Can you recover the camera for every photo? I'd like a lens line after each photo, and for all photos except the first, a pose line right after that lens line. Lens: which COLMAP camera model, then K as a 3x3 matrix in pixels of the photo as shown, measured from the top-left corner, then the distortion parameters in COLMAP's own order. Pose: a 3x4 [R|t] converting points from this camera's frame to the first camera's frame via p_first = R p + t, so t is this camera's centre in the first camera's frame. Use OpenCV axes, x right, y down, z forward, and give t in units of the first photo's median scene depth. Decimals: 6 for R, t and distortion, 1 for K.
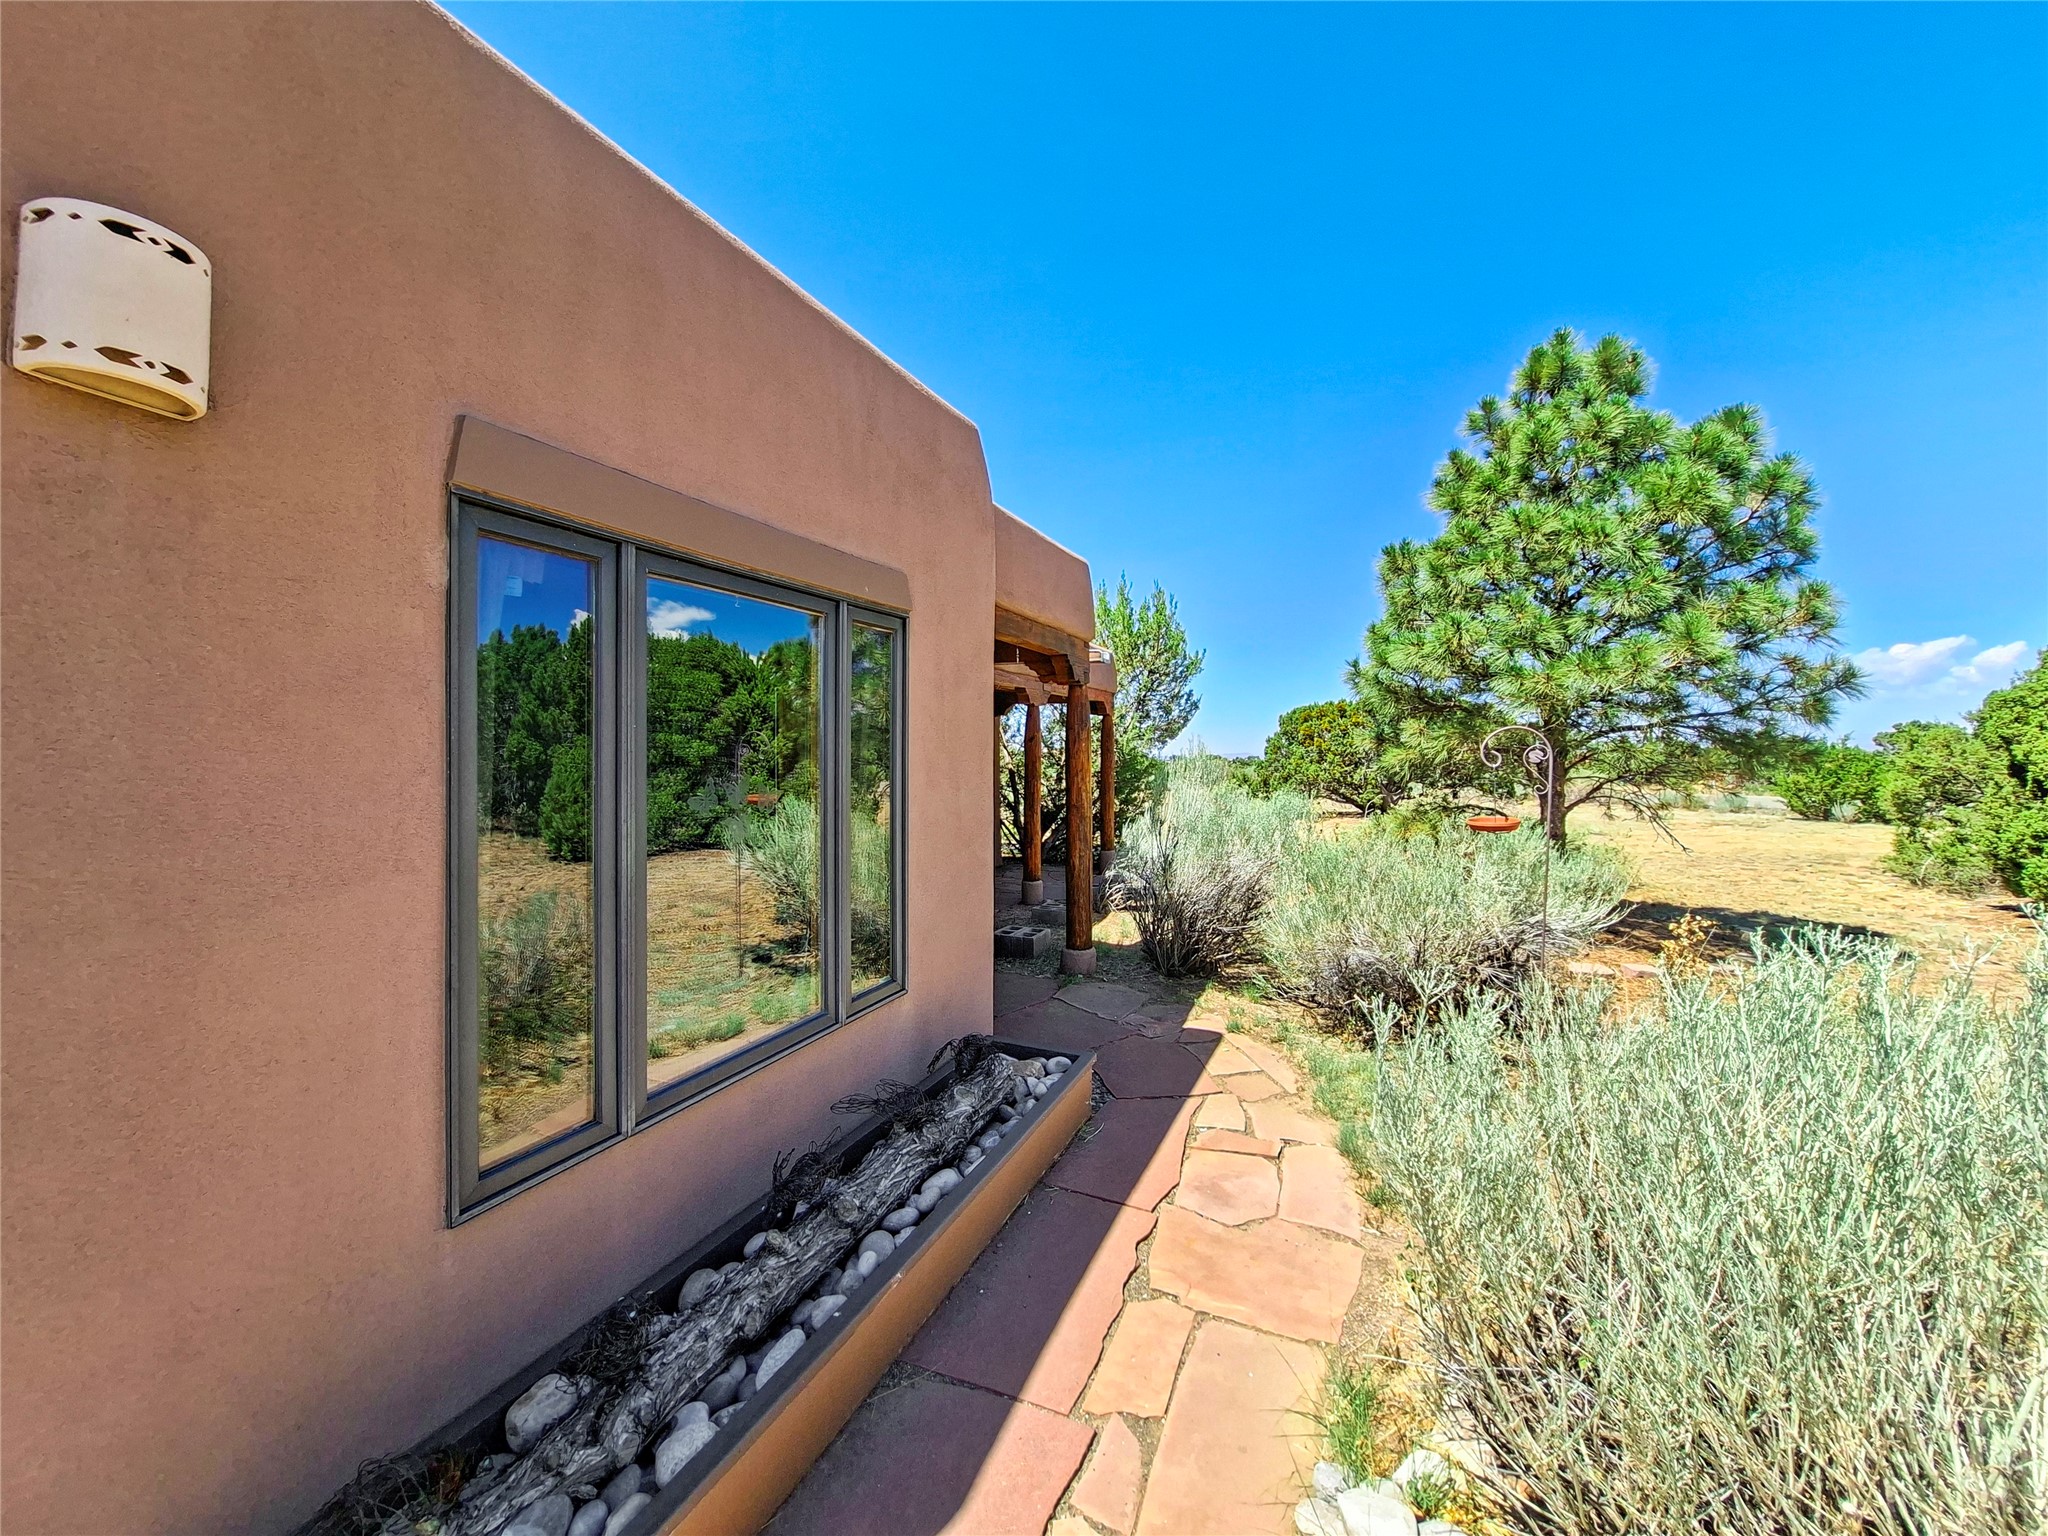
lens RADIAL K [[816.1, 0, 1024.3], [0, 816.1, 757.7], [0, 0, 1]] dist [0.003265, 0.000111]
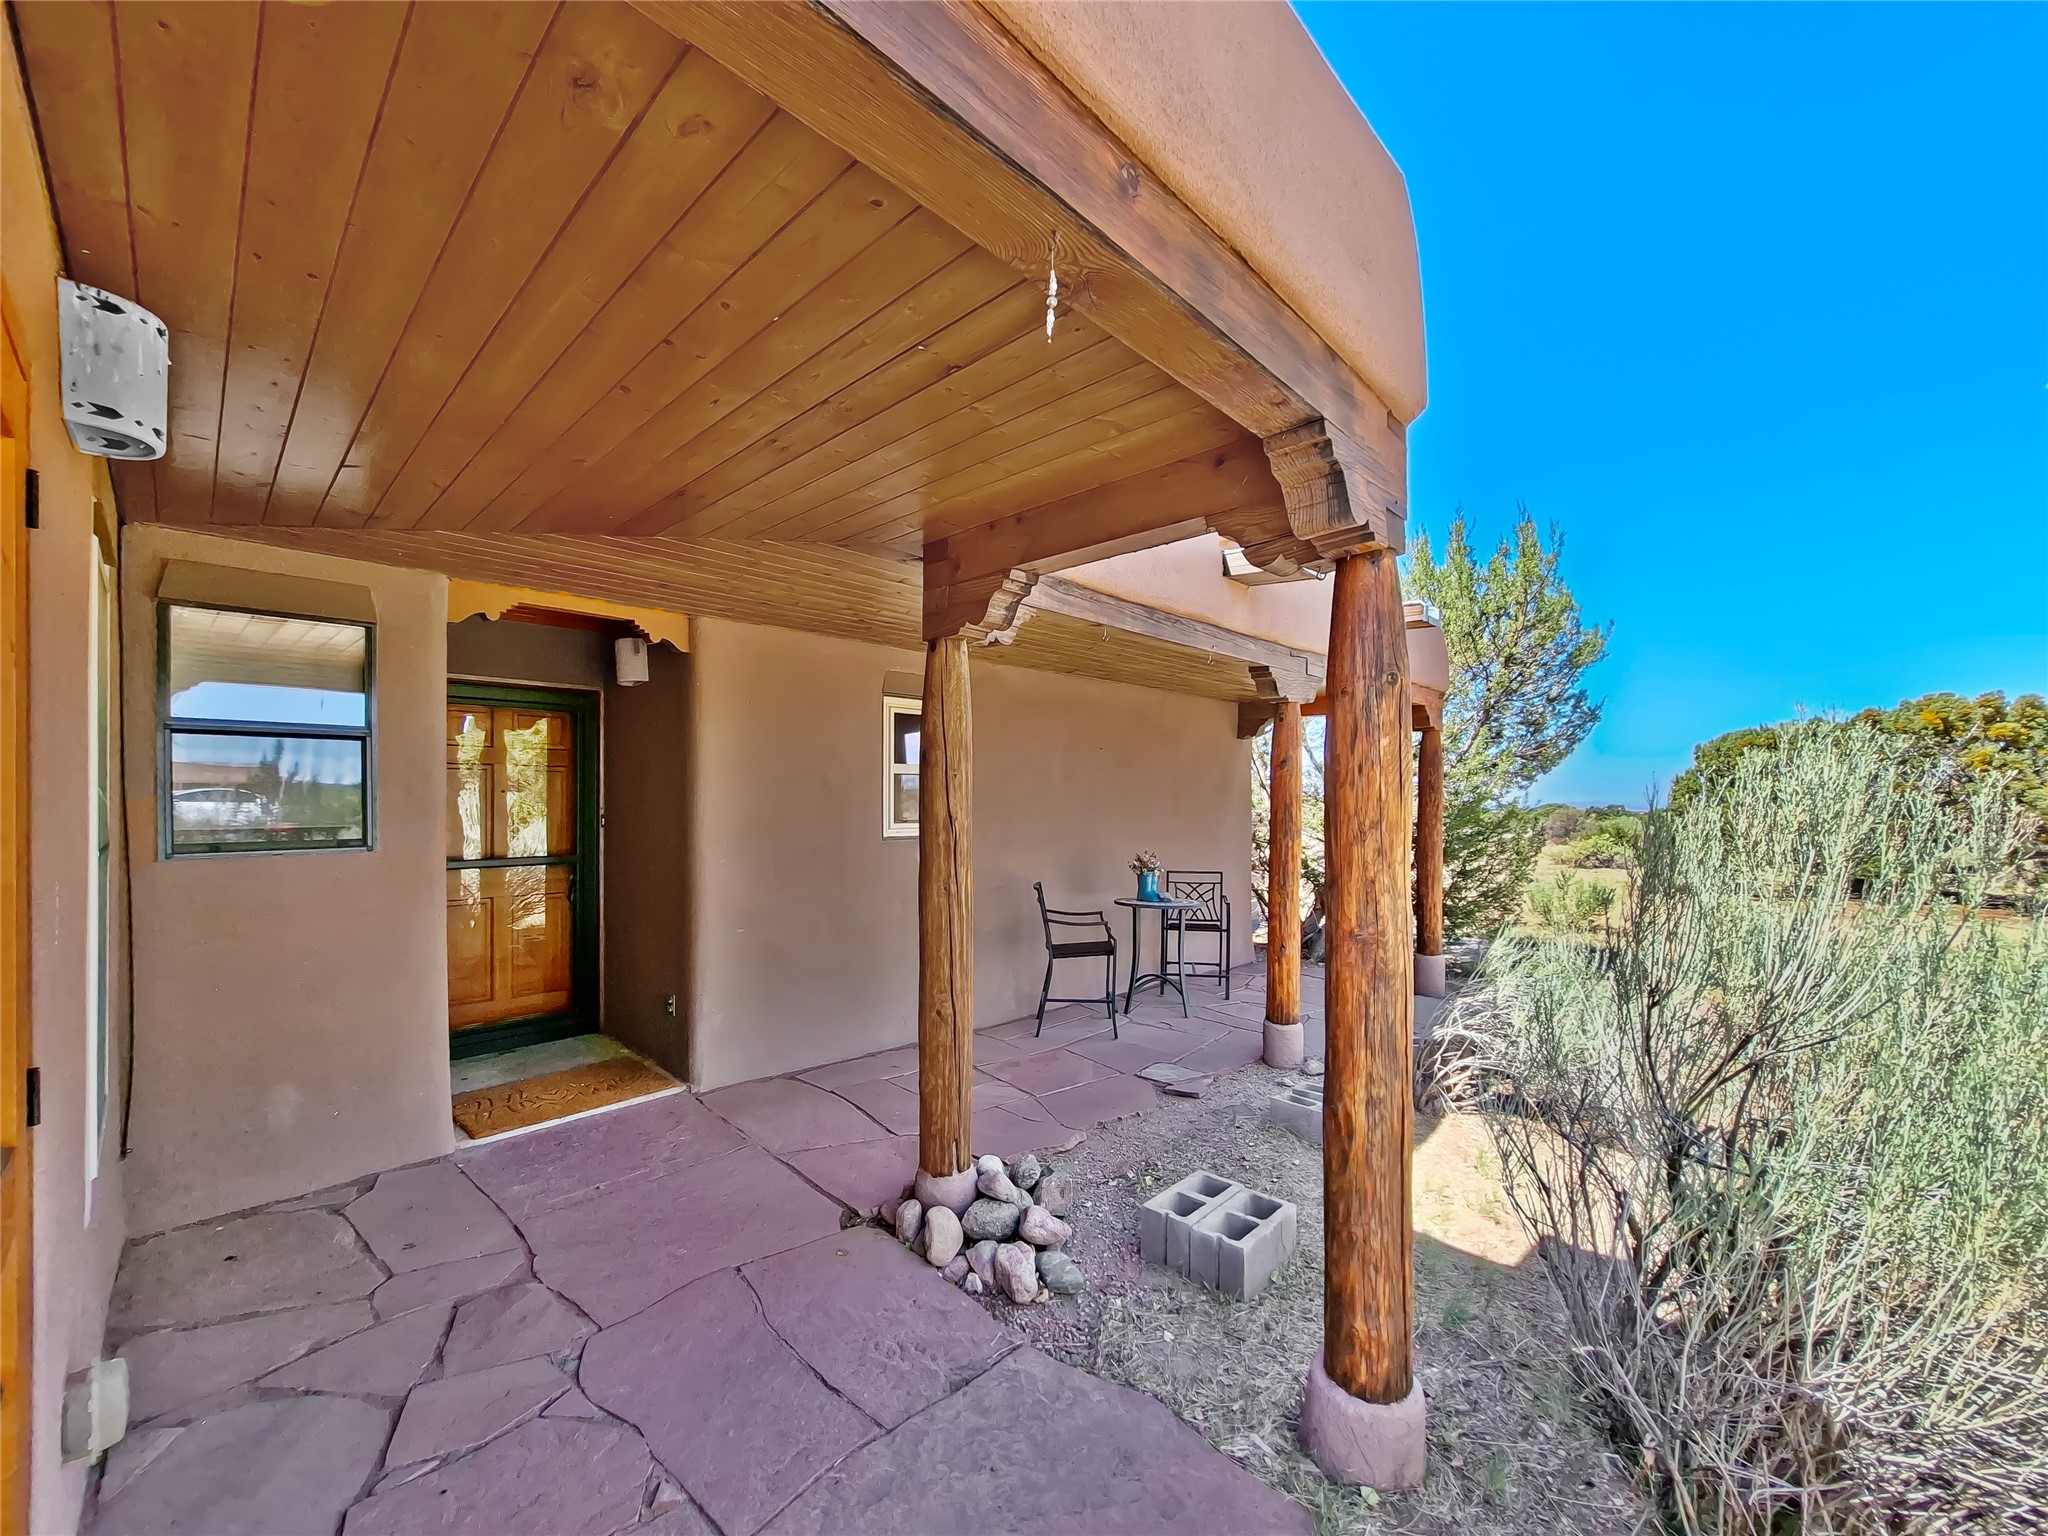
lens RADIAL K [[816.1, 0, 1022.3], [0, 816.1, 782.9], [0, 0, 1]] dist [0.003265, 0.000111]
pose [[0.938640, -0.008877, -0.344785, 0.024122], [0.001435, 0.999761, -0.021832, -0.002053], [0.344897, 0.019998, 0.938428, 0.295592]]
